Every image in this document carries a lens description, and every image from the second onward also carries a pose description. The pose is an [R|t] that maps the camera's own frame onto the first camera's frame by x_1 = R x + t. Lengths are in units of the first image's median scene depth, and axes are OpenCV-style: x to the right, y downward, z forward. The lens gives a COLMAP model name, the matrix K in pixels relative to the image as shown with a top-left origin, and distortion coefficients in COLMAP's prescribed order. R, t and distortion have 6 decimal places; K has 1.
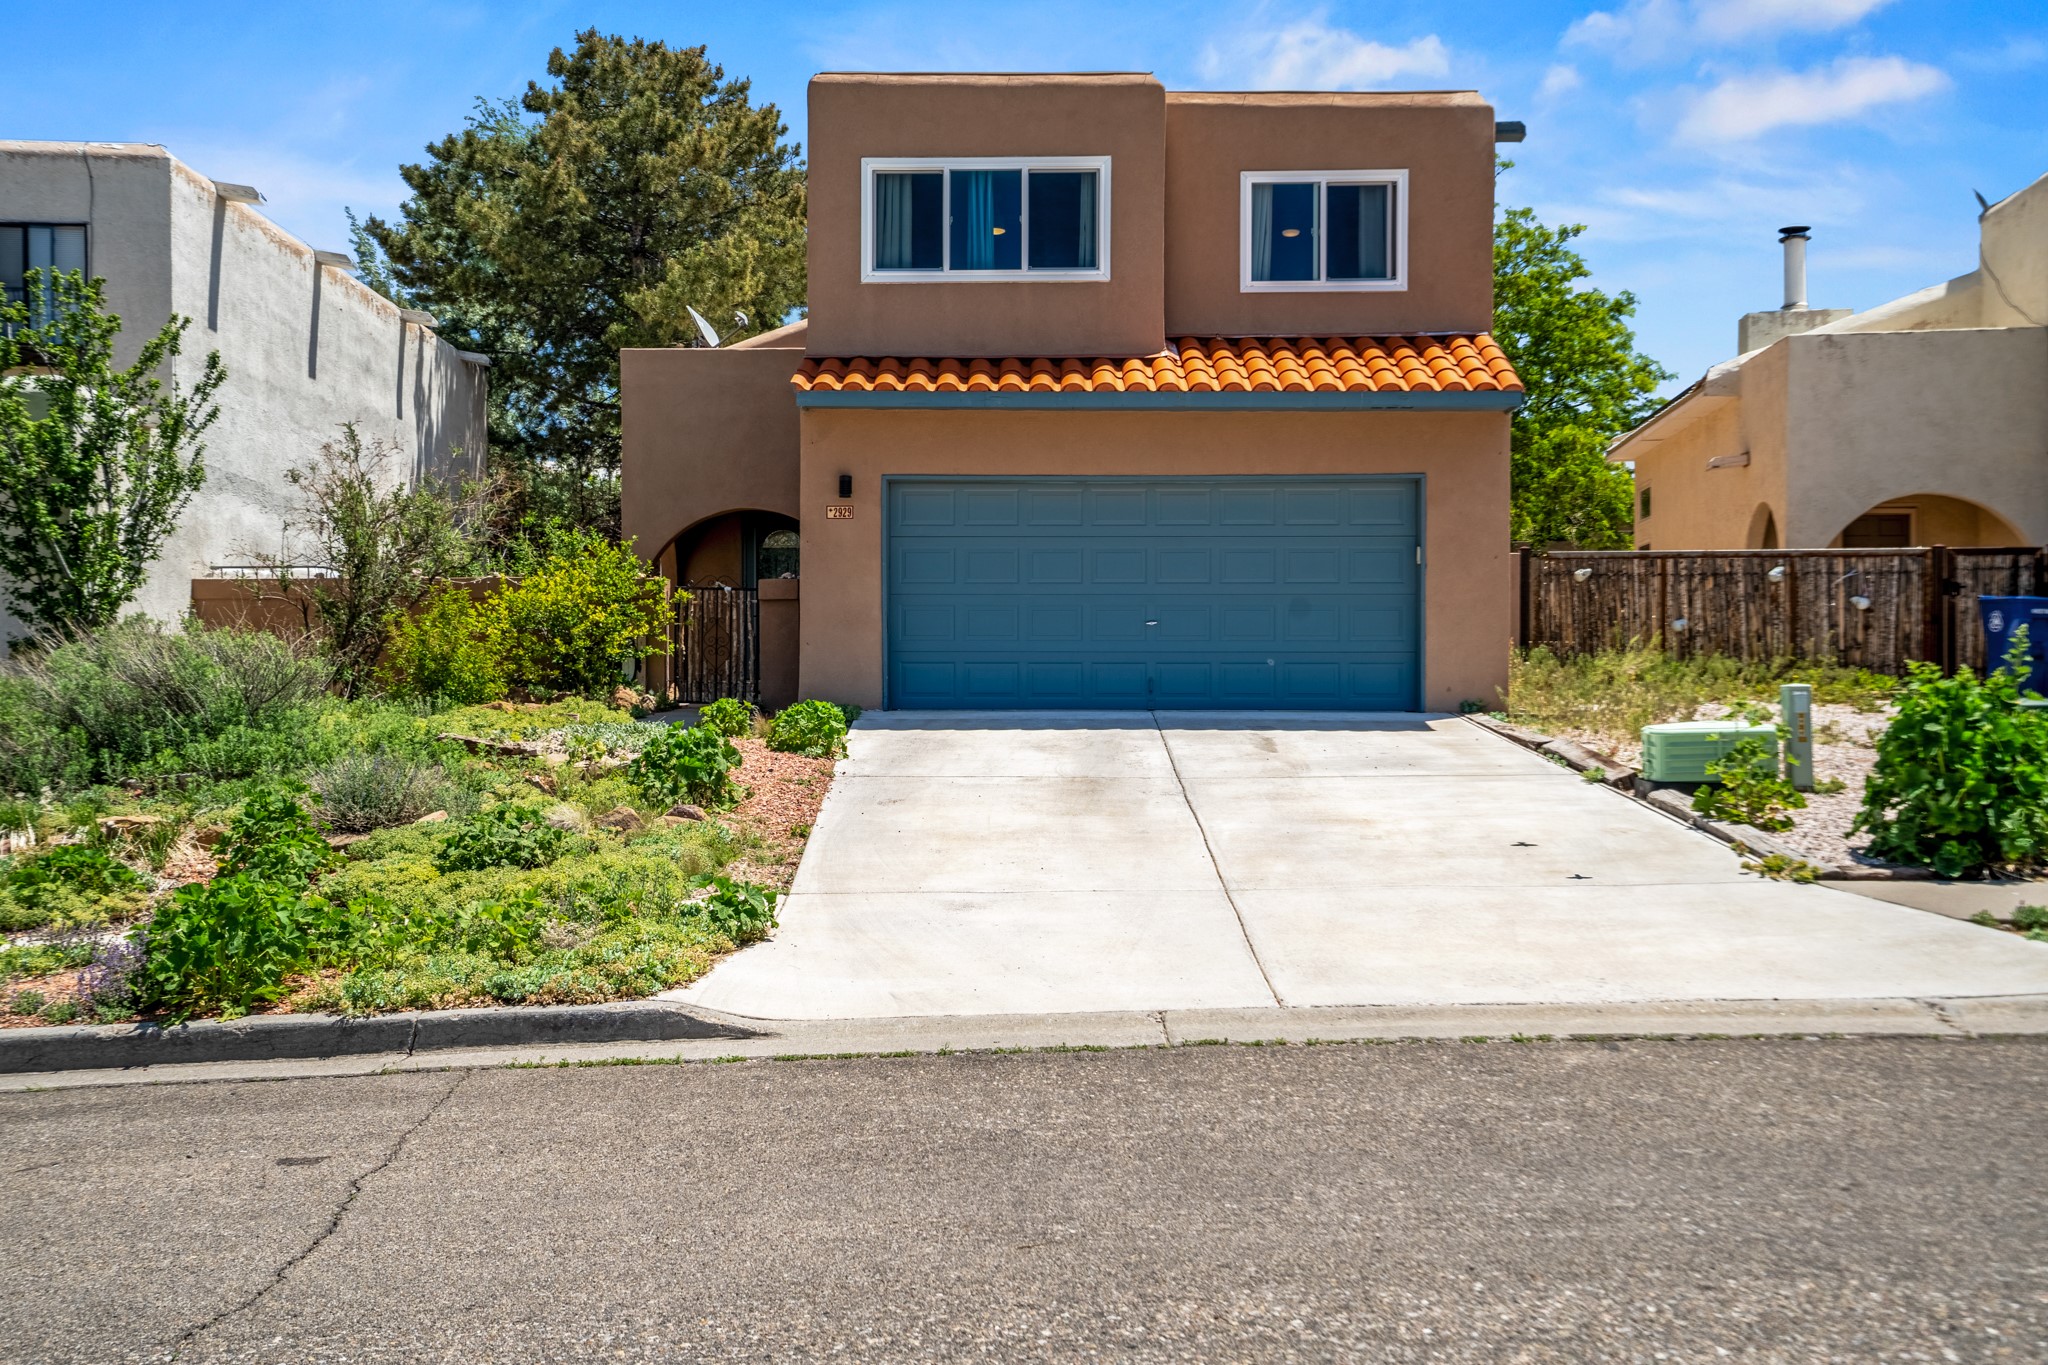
lens RADIAL K [[2066.1, 0, 1024.0], [0, 2066.1, 687.2], [0, 0, 1]] dist [0.062868, 0.000000]
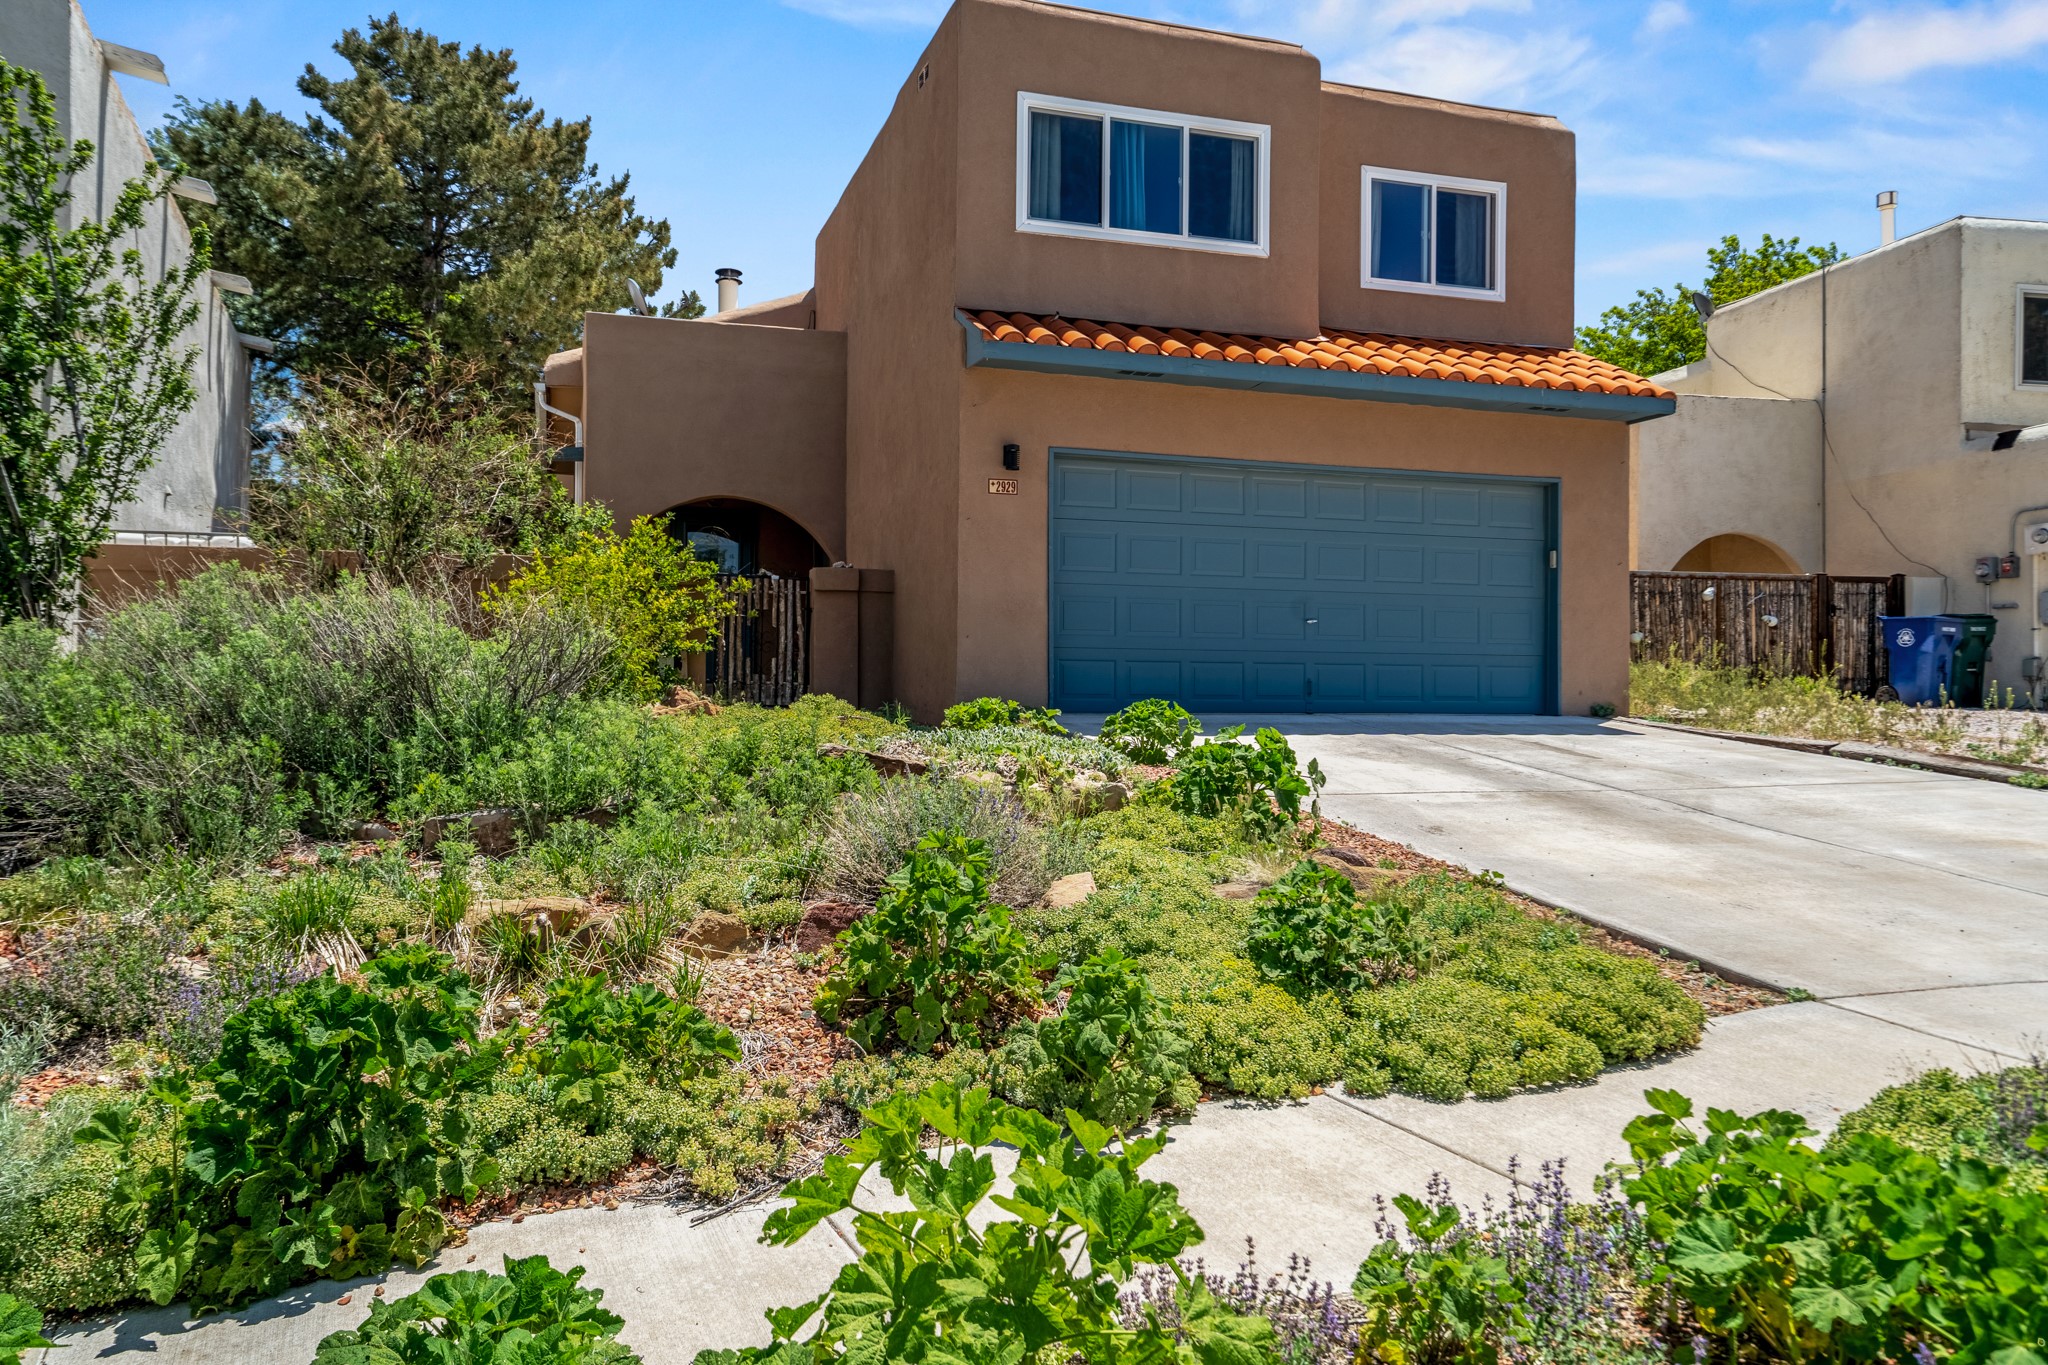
lens RADIAL K [[1525.5, 0, 1024.6], [0, 1525.5, 673.3], [0, 0, 1]] dist [0.012347, 0.010969]
pose [[0.935861, 0.009541, 0.352240, -0.301856], [-0.002519, 0.999789, -0.020388, 0.007164], [-0.352360, 0.018193, 0.935688, 0.389773]]
